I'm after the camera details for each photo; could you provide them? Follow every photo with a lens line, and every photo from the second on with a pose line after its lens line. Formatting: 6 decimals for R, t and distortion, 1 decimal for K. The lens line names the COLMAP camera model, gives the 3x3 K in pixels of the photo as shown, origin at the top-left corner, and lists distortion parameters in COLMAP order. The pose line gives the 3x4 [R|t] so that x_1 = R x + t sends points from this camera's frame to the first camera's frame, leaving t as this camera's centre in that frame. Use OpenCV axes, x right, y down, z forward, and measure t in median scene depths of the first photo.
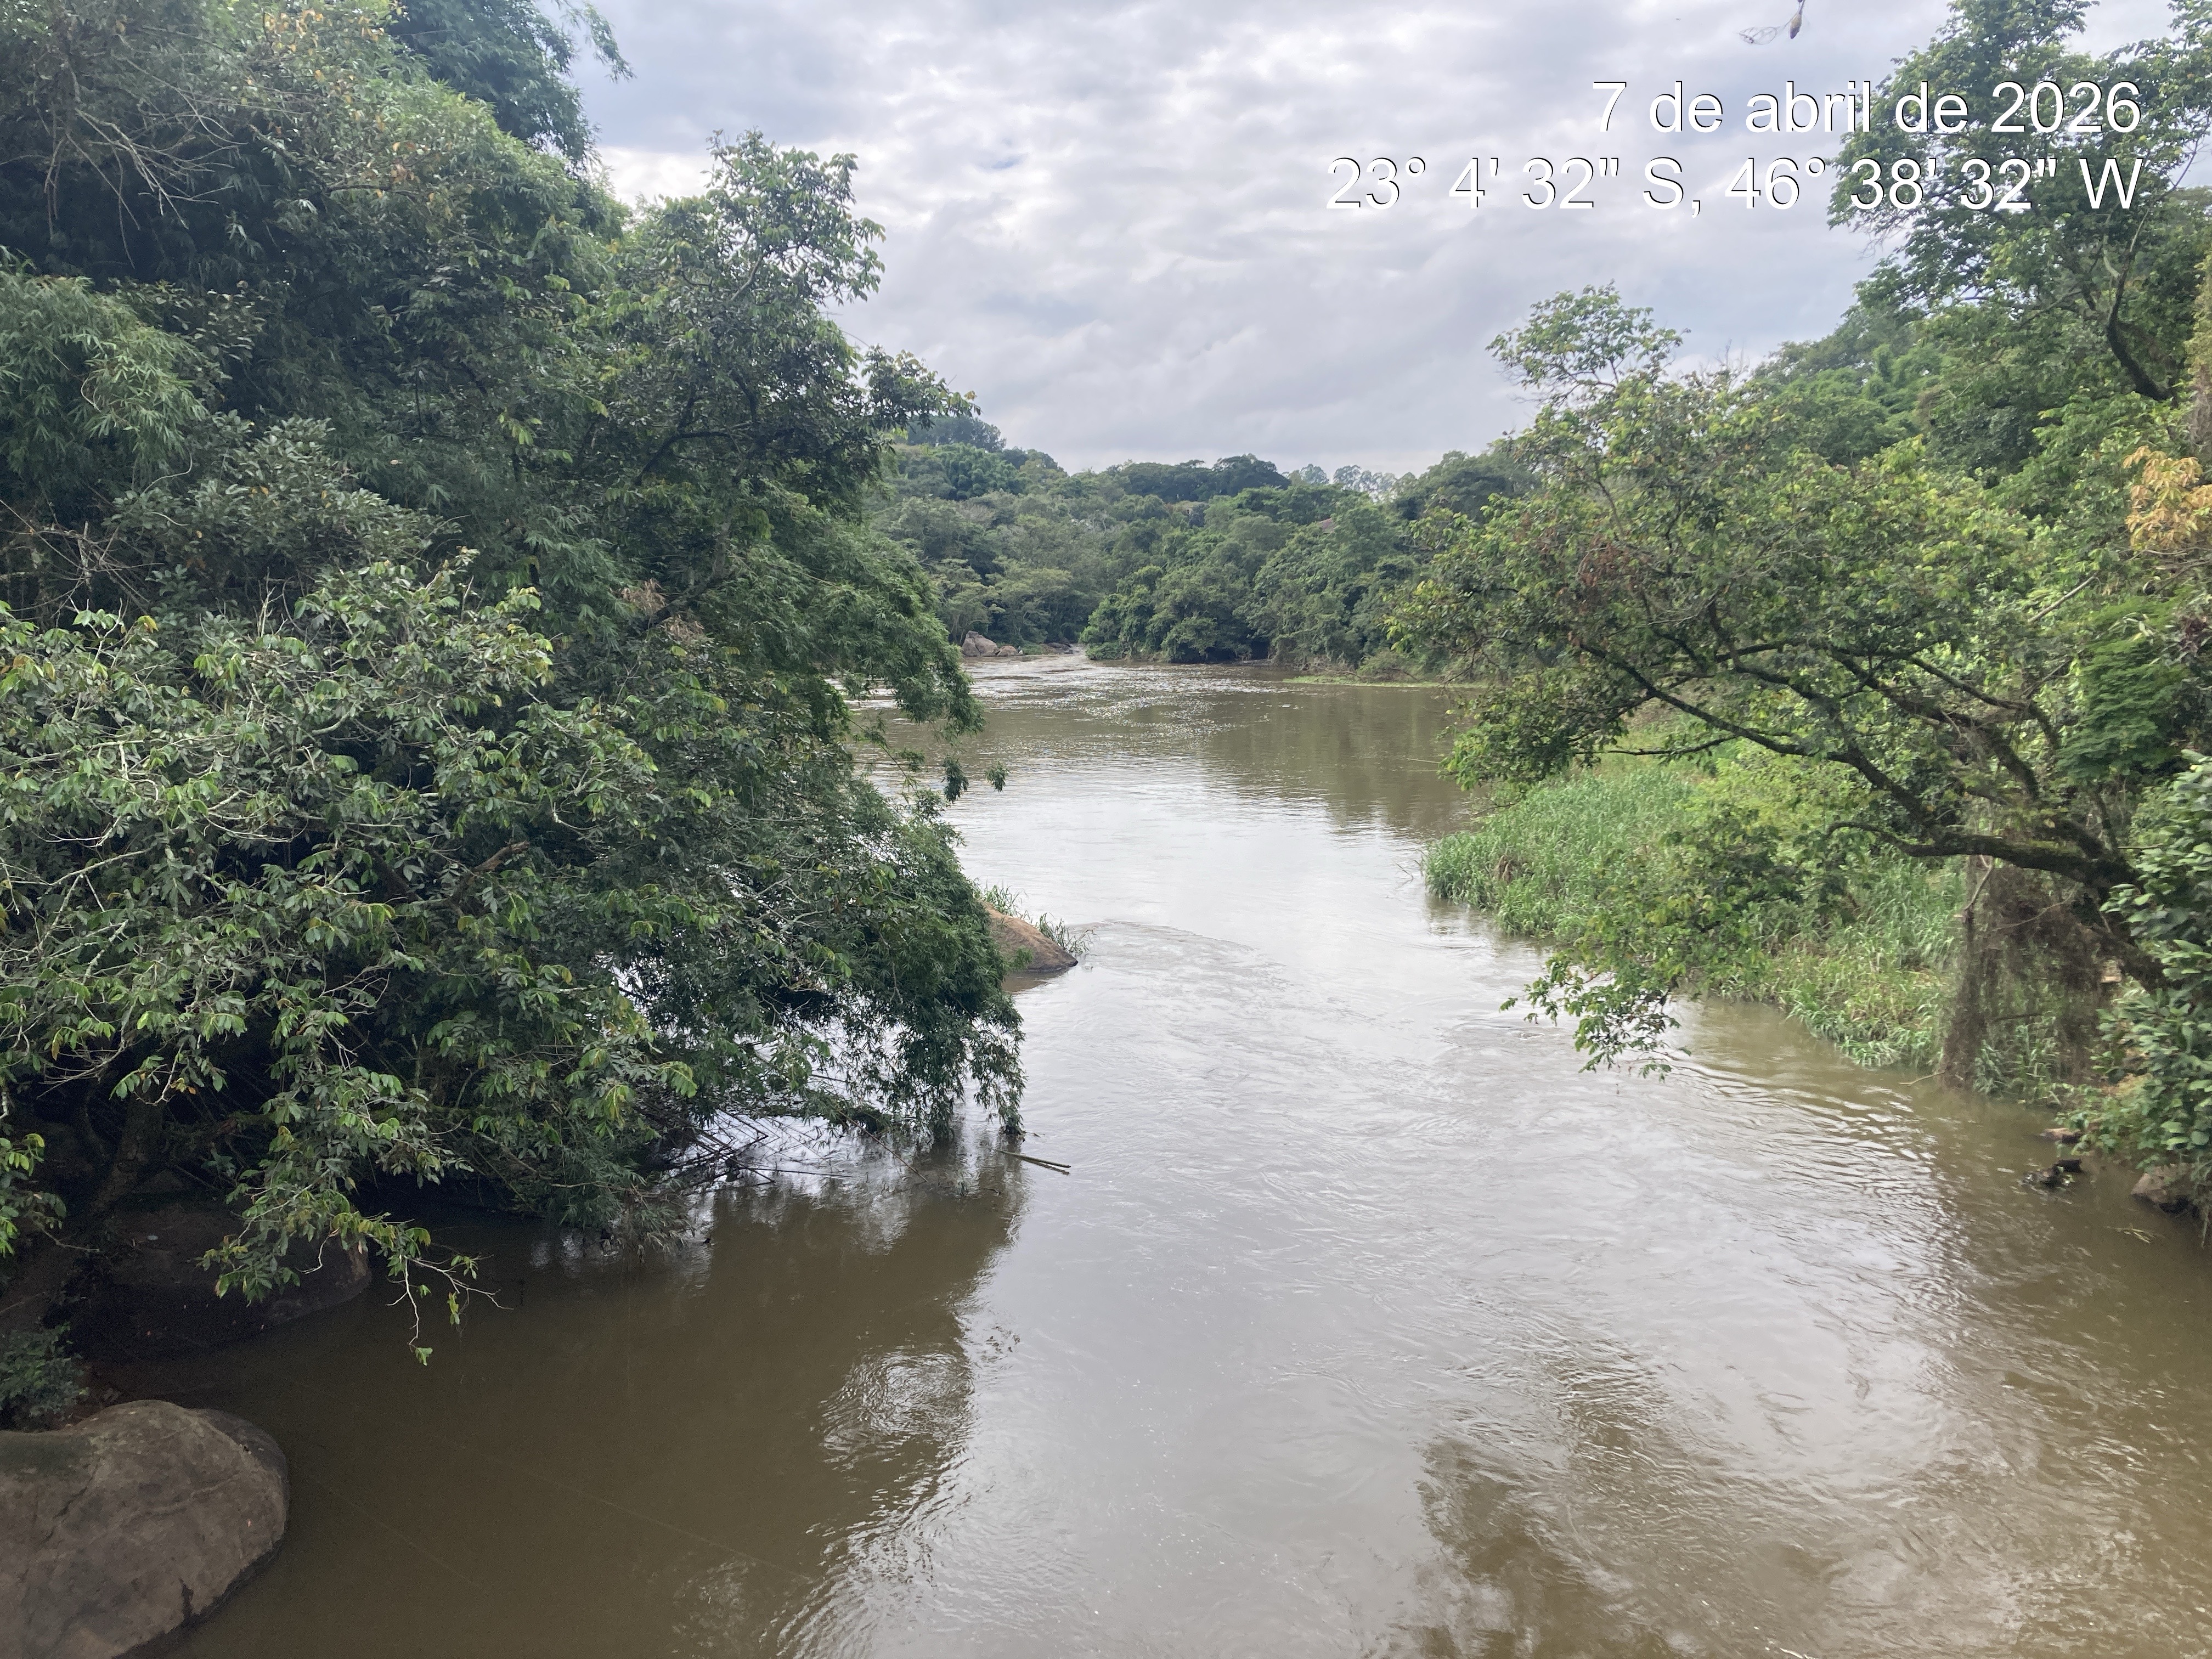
lens RADIAL K [[1800.2, 0, 1106.0], [0, 1800.2, 829.5], [0, 0, 1]] dist [0.081821, -0.126521]
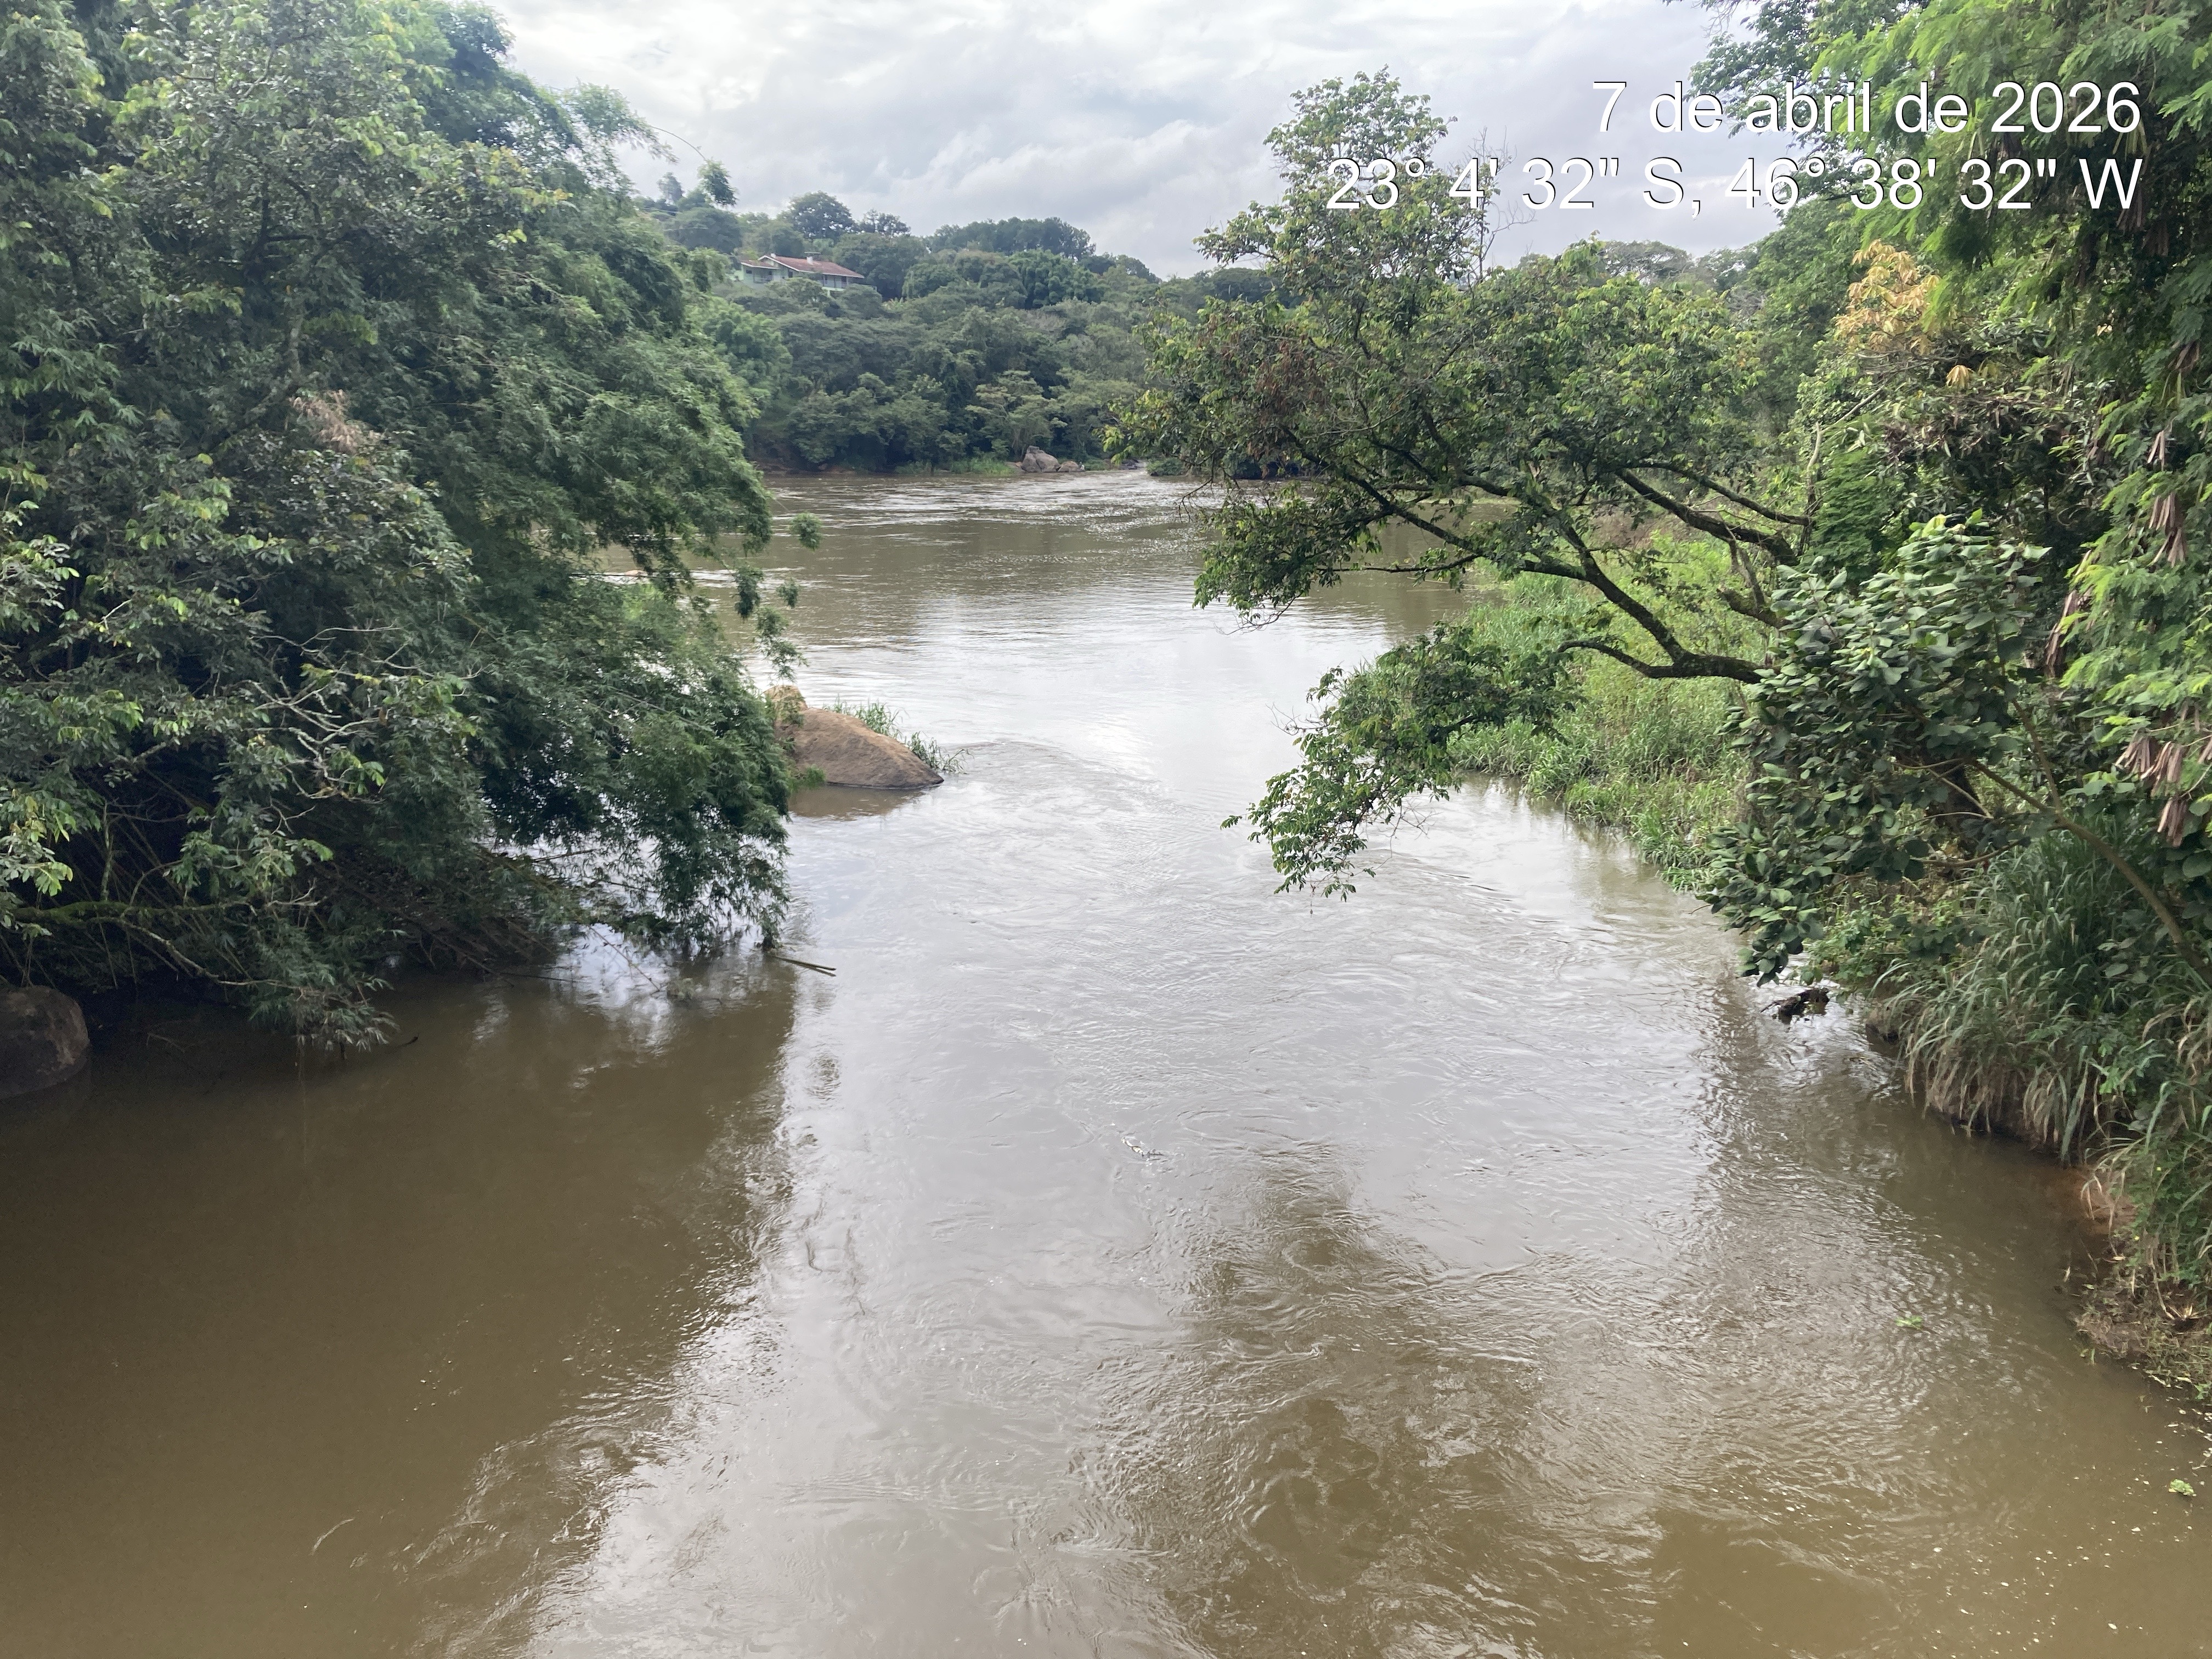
lens RADIAL K [[1819.4, 0, 1106.0], [0, 1819.4, 829.5], [0, 0, 1]] dist [0.035413, 0.004193]
pose [[0.997386, 0.013170, -0.071053, 0.133831], [-0.006192, 0.995212, 0.097541, 0.001423], [0.071998, -0.096846, 0.992692, 0.001149]]
